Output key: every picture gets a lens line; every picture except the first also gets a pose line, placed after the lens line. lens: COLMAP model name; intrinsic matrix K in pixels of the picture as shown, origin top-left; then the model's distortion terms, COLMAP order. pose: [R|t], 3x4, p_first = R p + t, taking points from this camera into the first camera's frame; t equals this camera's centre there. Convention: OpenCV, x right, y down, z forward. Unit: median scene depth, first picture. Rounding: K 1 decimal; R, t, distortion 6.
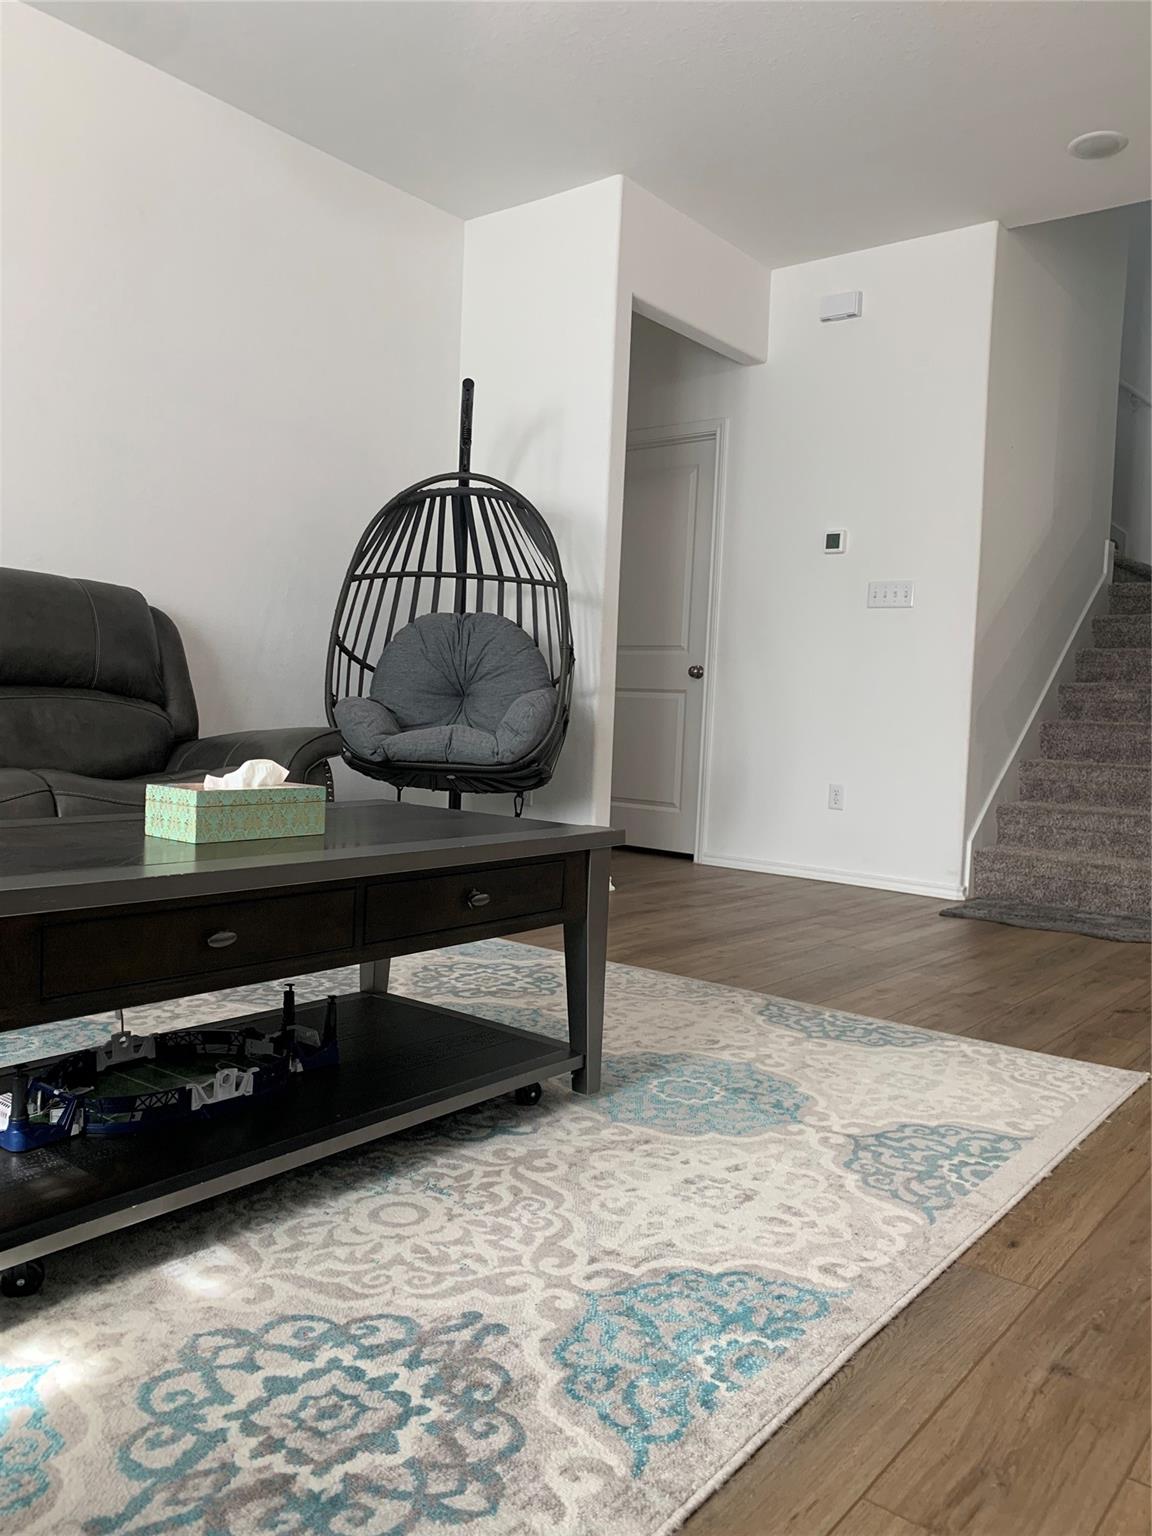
lens RADIAL K [[1172.0, 0, 570.6], [0, 1172.0, 787.5], [0, 0, 1]] dist [0.029459, -0.042591]
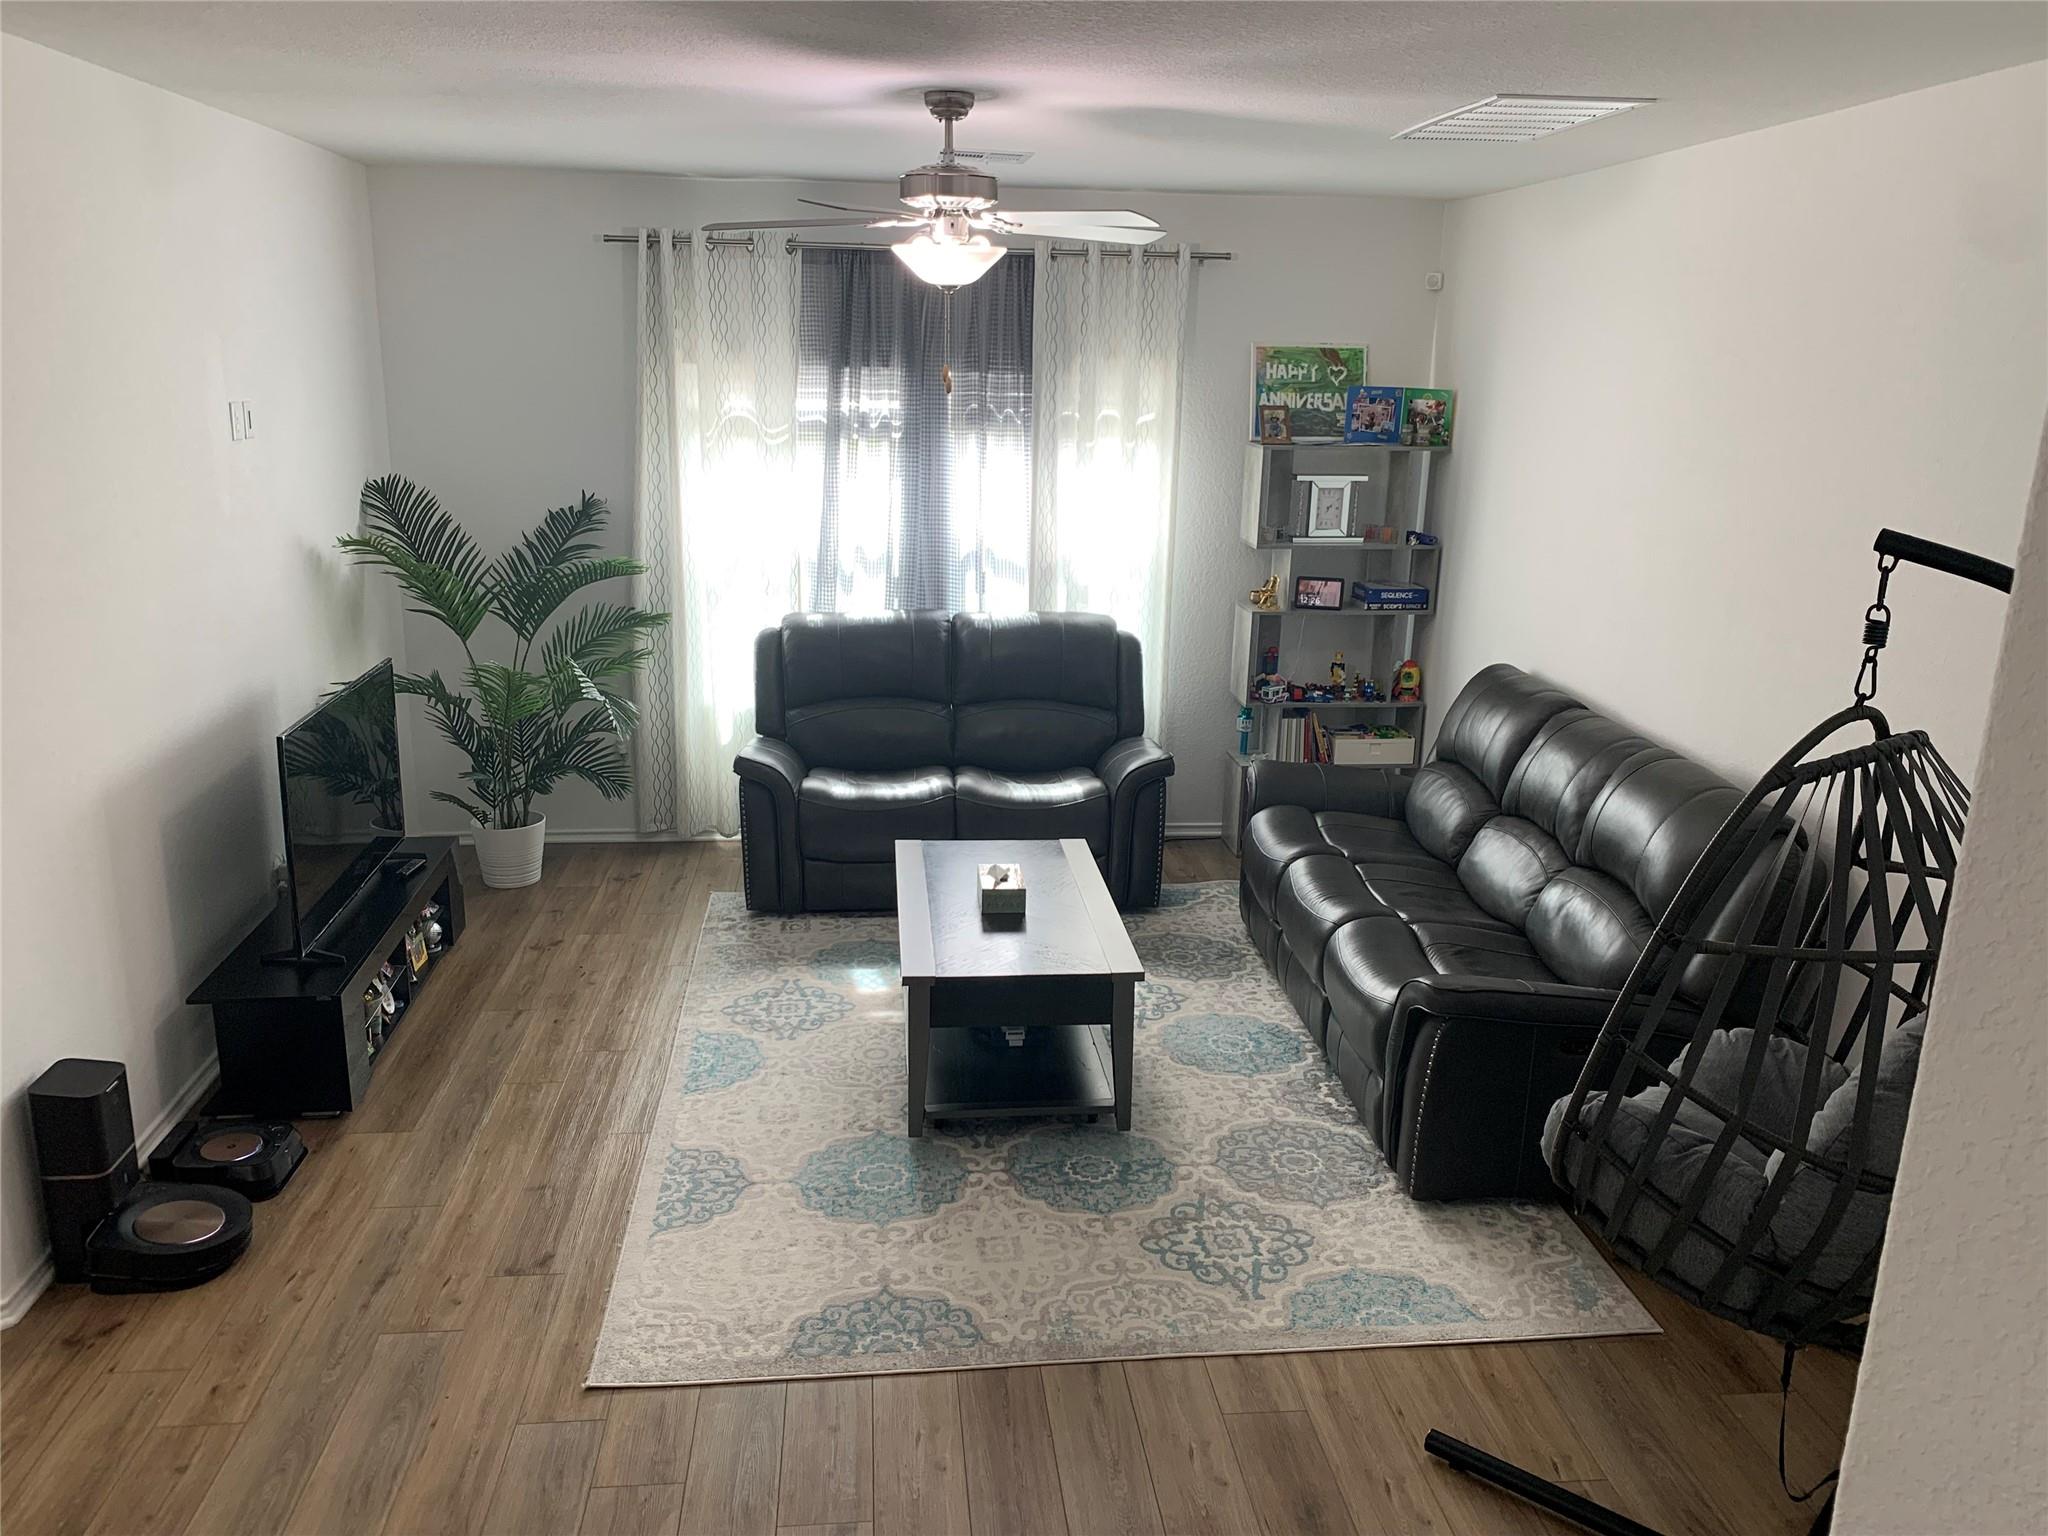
lens RADIAL K [[1562.6, 0, 1024.0], [0, 1562.6, 768.0], [0, 0, 1]] dist [0.029459, -0.042591]
pose [[-0.711262, 0.126856, -0.691385, 1.091505], [-0.099208, 0.955619, 0.277398, -0.667954], [0.695891, 0.265894, -0.667111, 2.029505]]
